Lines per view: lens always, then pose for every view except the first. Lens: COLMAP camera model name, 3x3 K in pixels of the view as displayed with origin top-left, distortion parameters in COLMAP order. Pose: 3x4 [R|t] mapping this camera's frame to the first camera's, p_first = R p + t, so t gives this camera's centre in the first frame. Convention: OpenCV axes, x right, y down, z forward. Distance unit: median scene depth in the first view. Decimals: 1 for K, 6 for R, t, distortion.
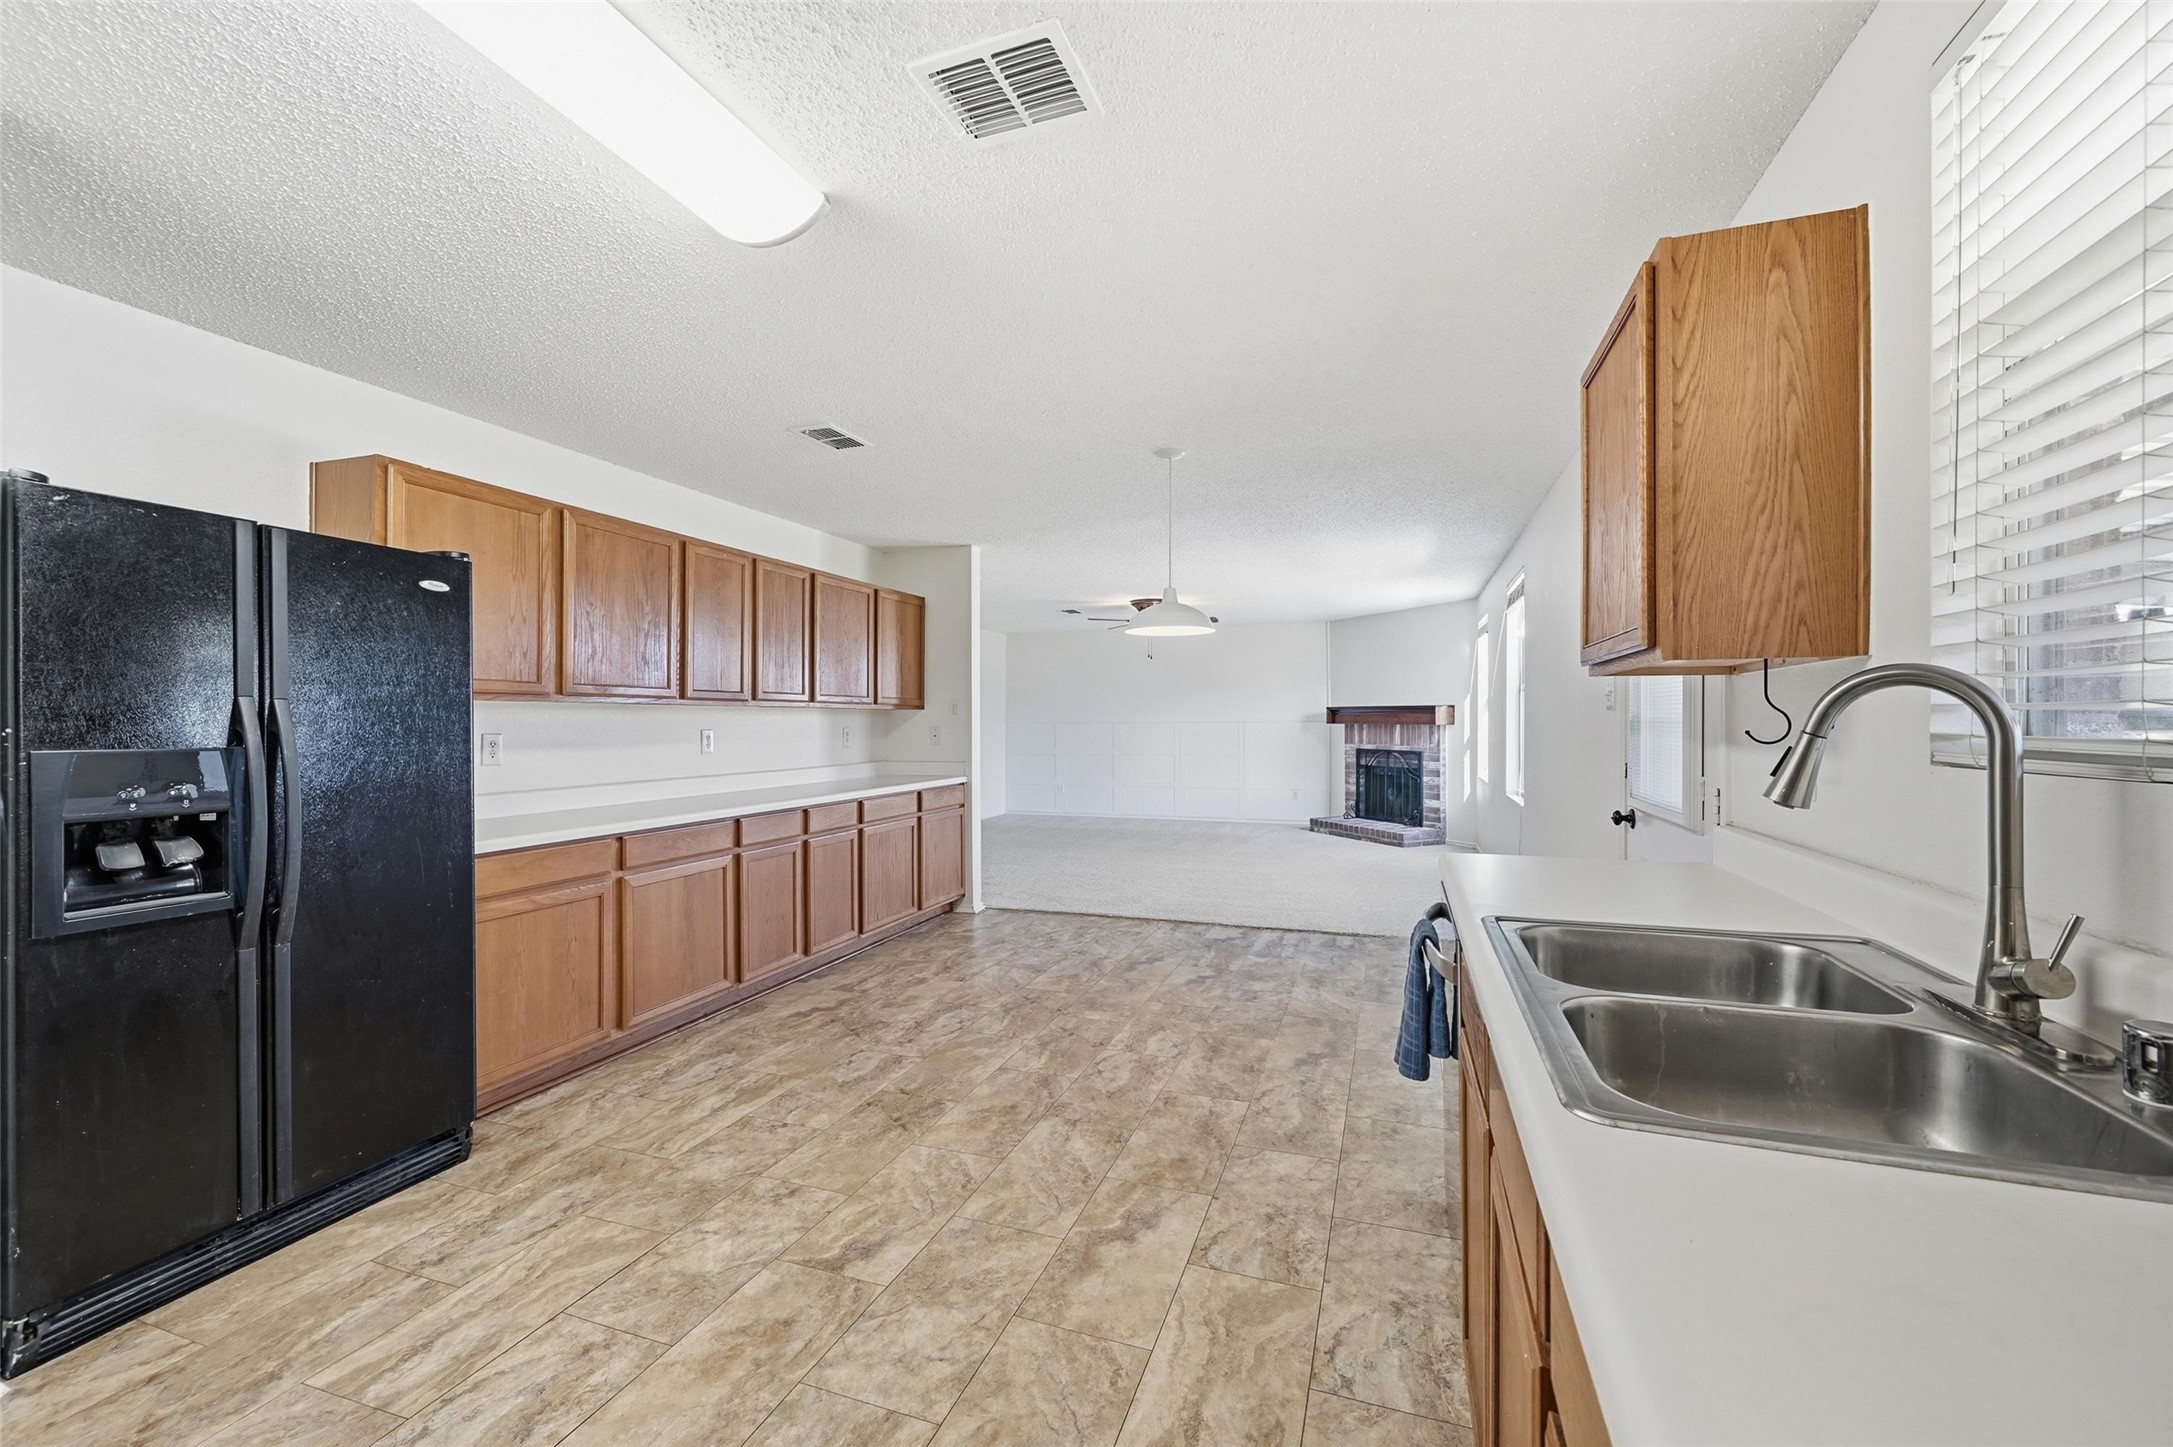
lens RADIAL K [[852.0, 0, 1090.8], [0, 852.0, 724.6], [0, 0, 1]] dist [0.000147, -0.000013]
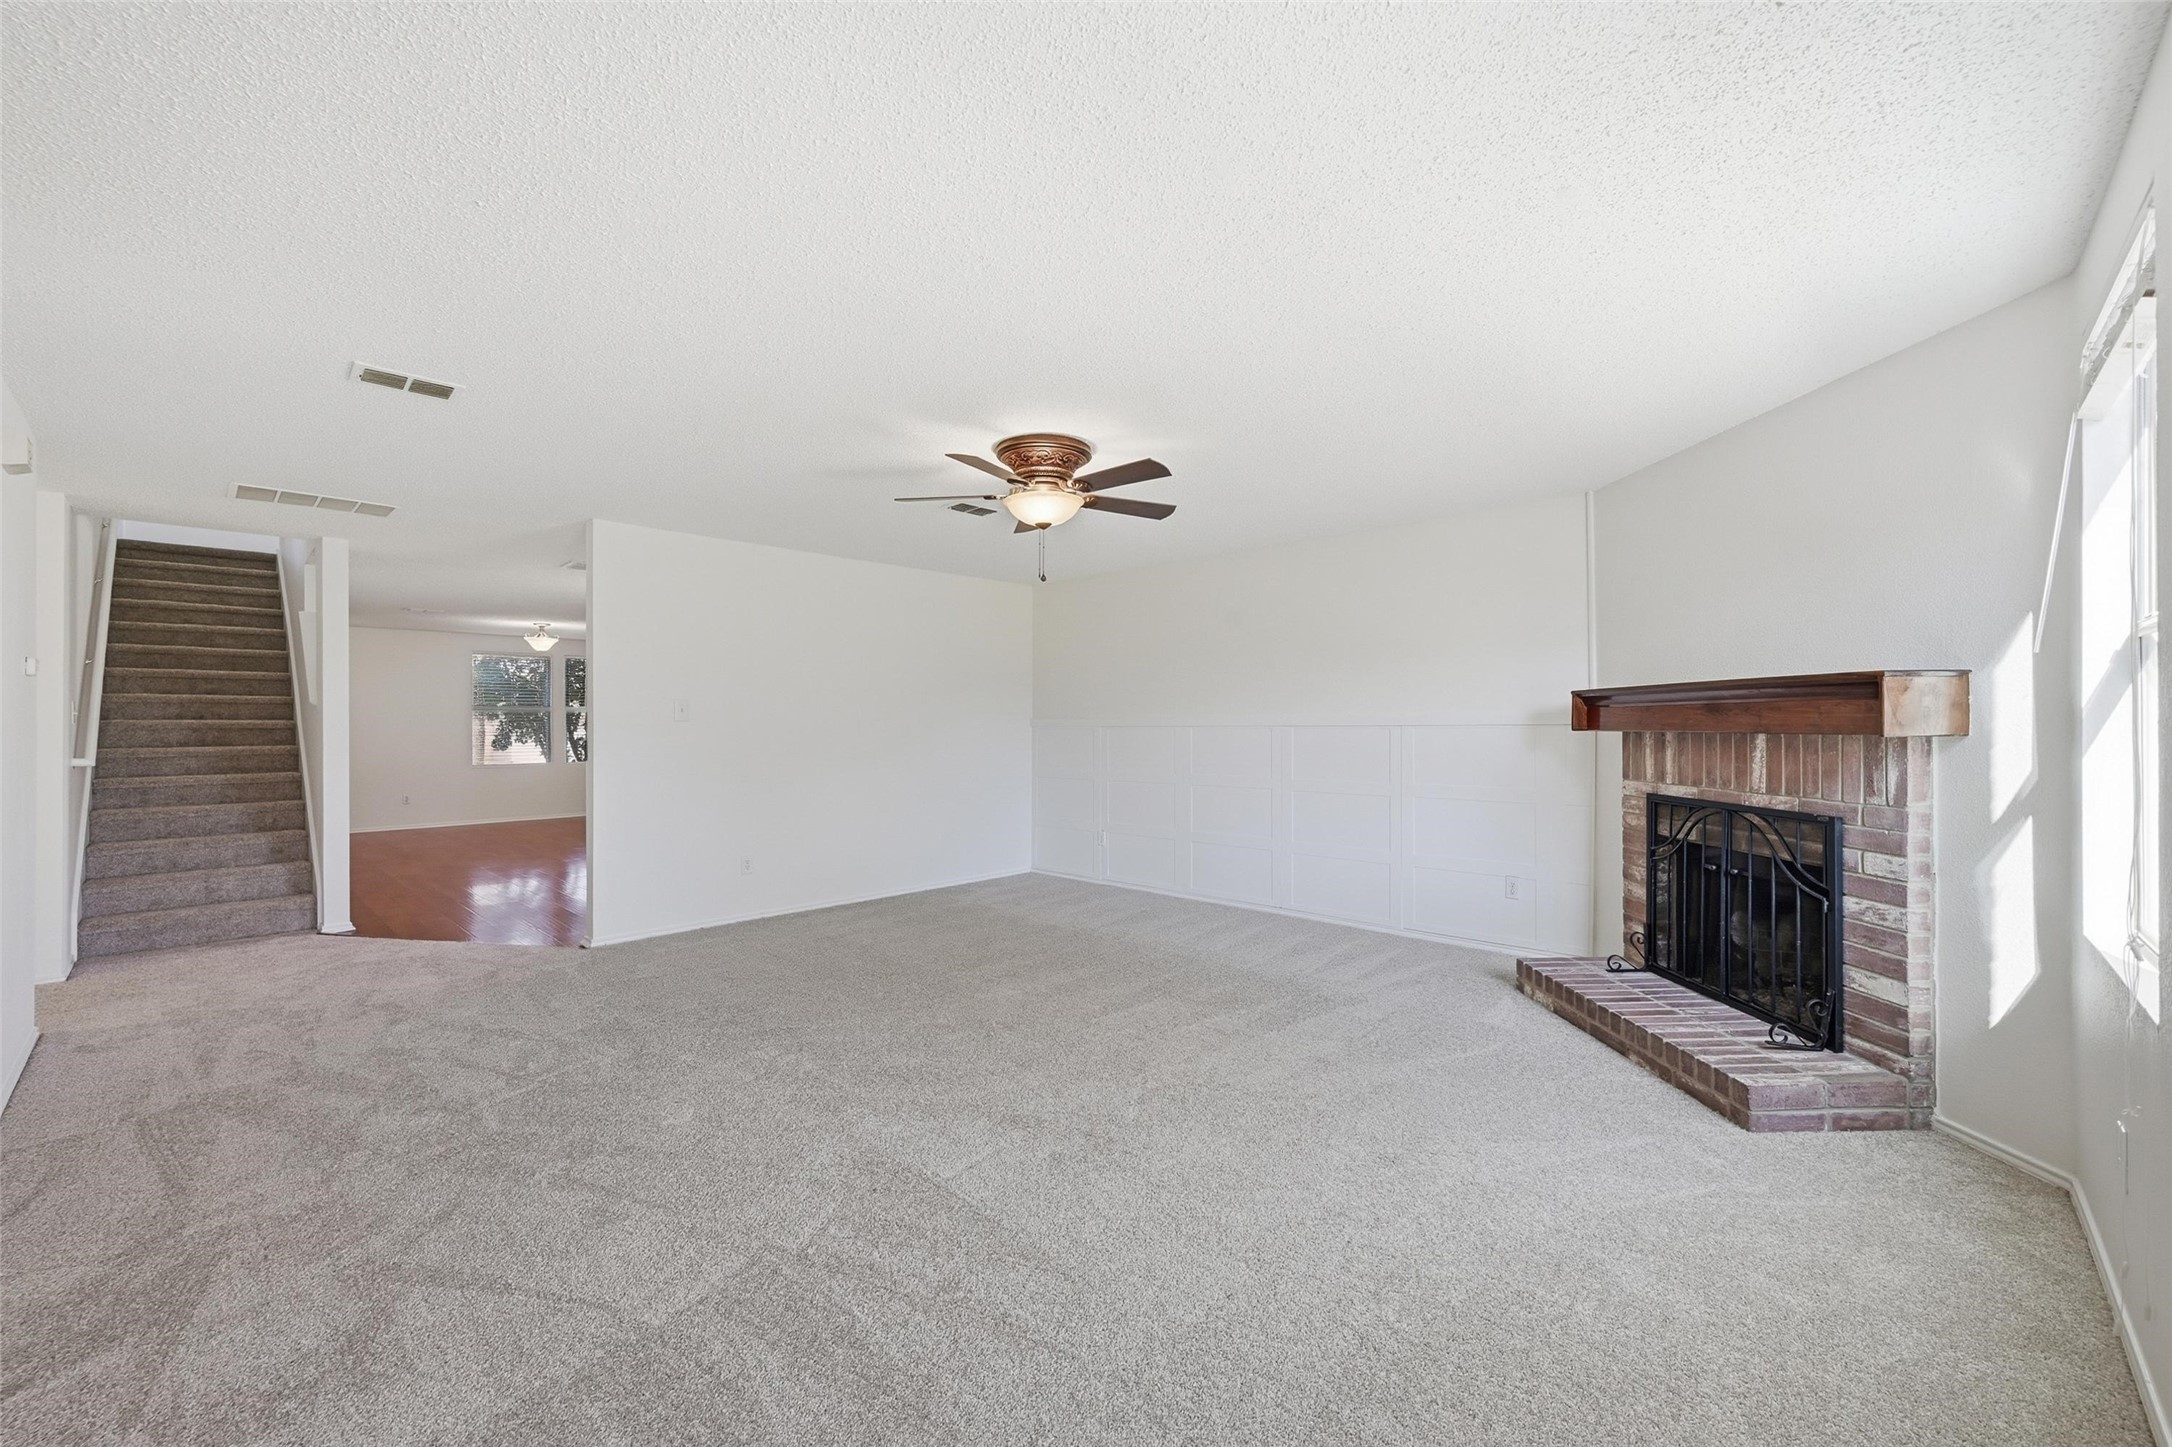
lens RADIAL K [[861.8, 0, 1095.4], [0, 861.8, 715.1], [0, 0, 1]] dist [0.001299, 0.000104]
pose [[0.916446, -0.001724, -0.400155, 0.492814], [-0.003612, 0.999914, -0.012580, -0.004707], [0.400142, 0.012974, 0.916361, 1.104906]]
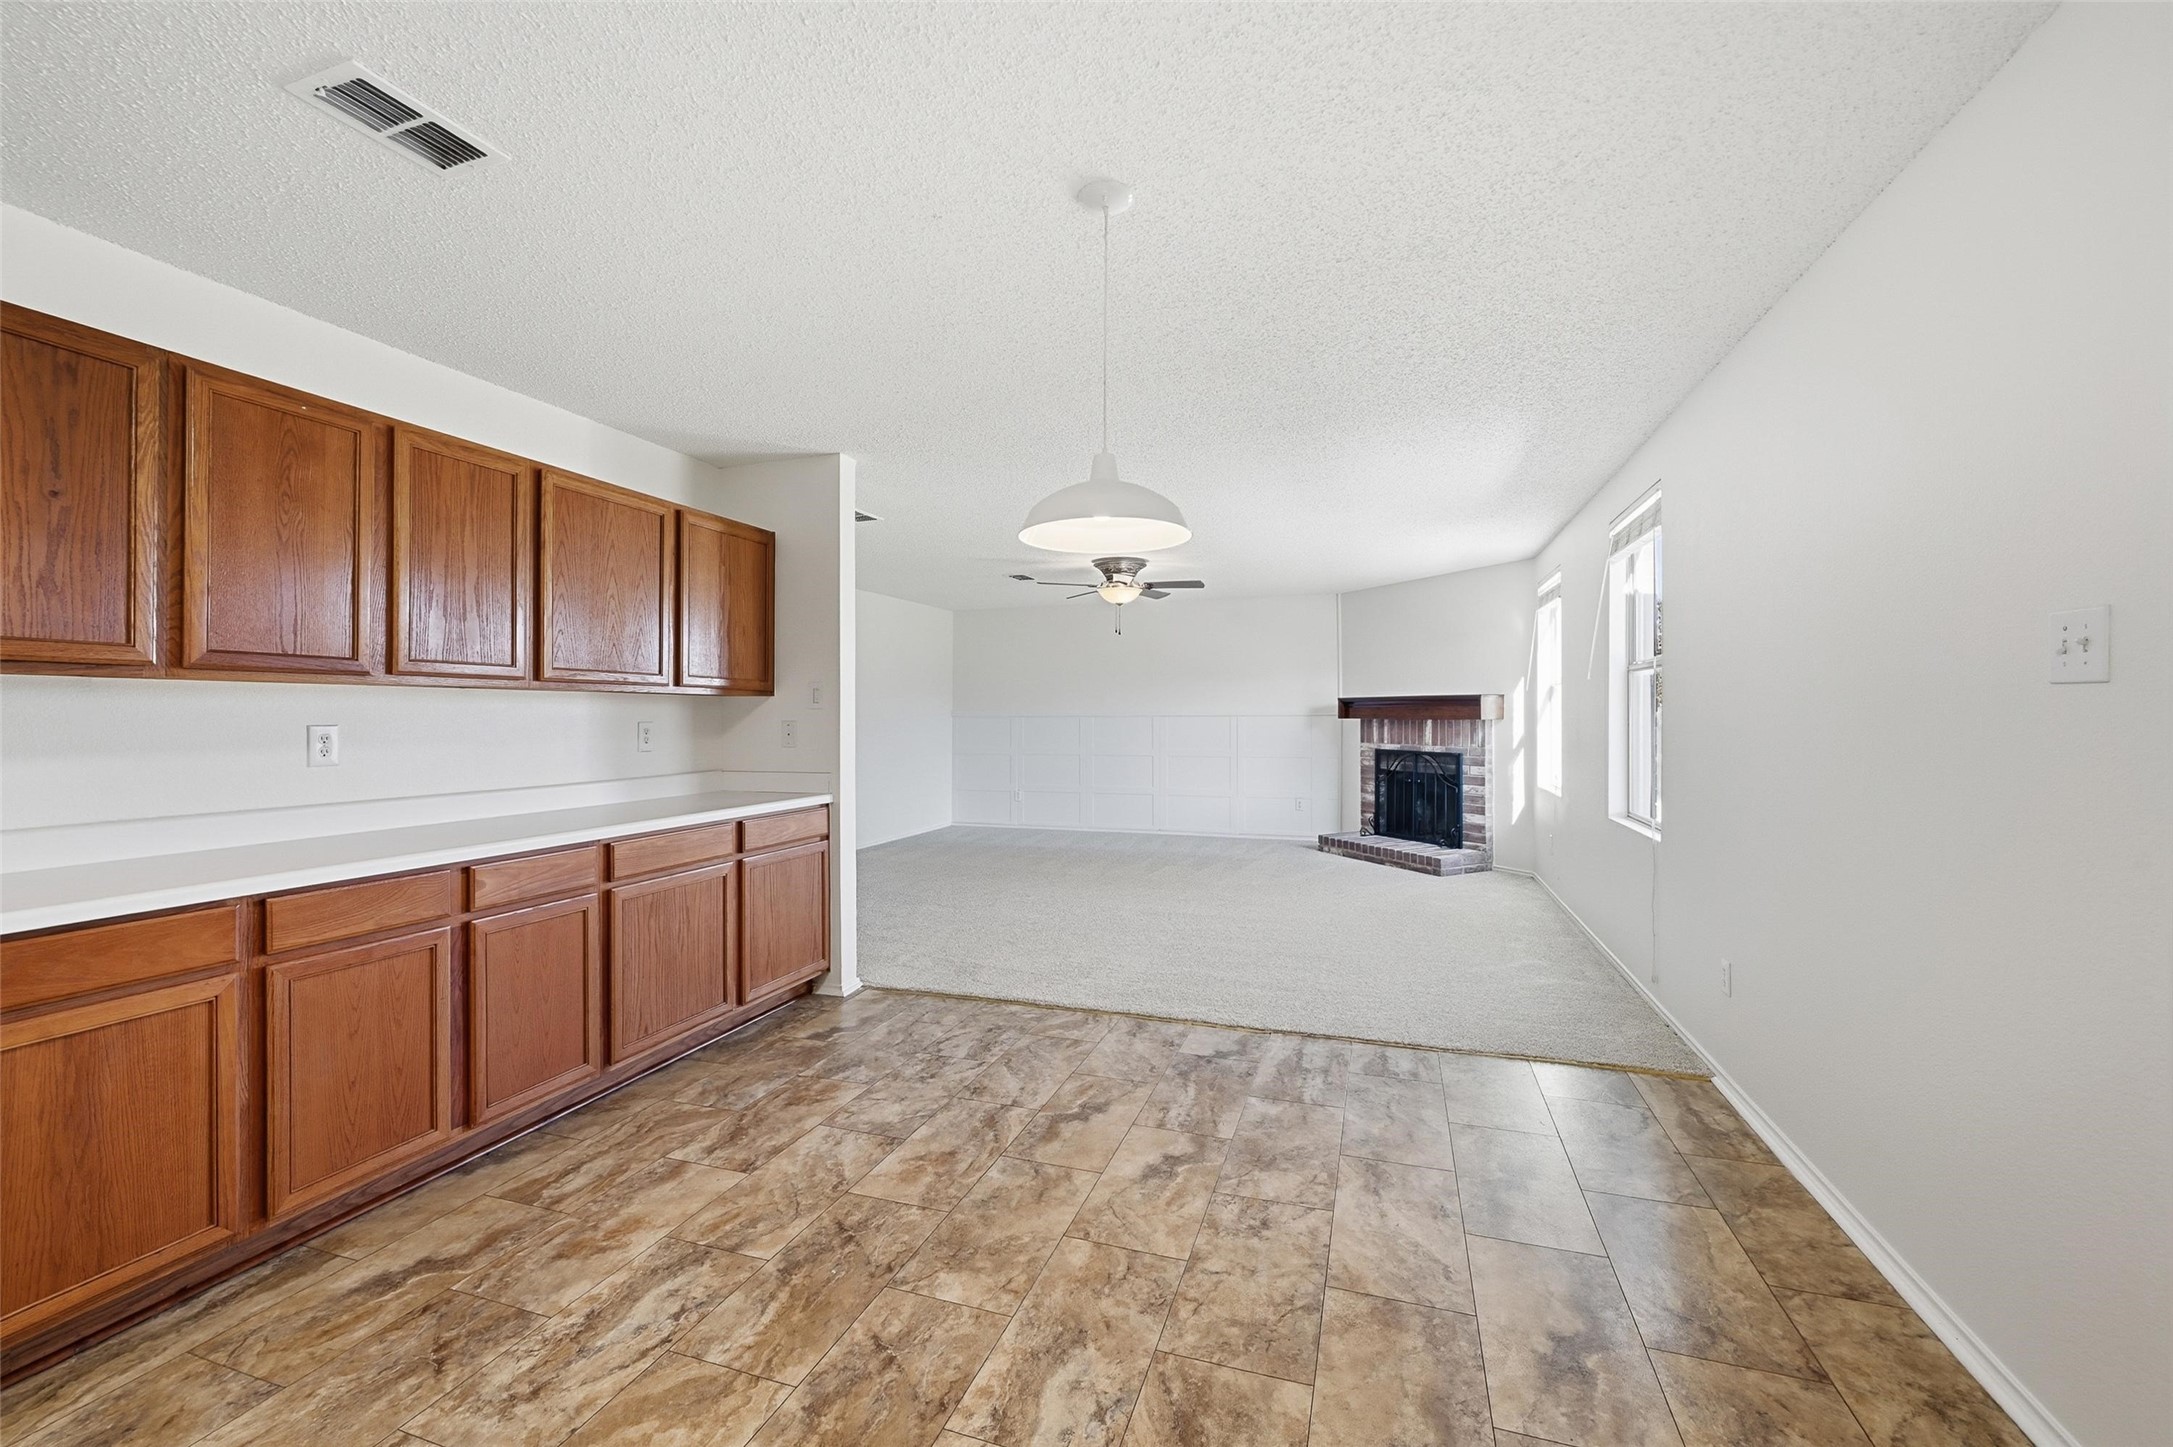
lens RADIAL K [[862.2, 0, 1095.9], [0, 862.2, 715.1], [0, 0, 1]] dist [0.001299, 0.000104]
pose [[0.999821, 0.000871, 0.018903, 0.063158], [-0.000752, 0.999980, -0.006290, 0.002294], [-0.018908, 0.006275, 0.999802, 0.383870]]
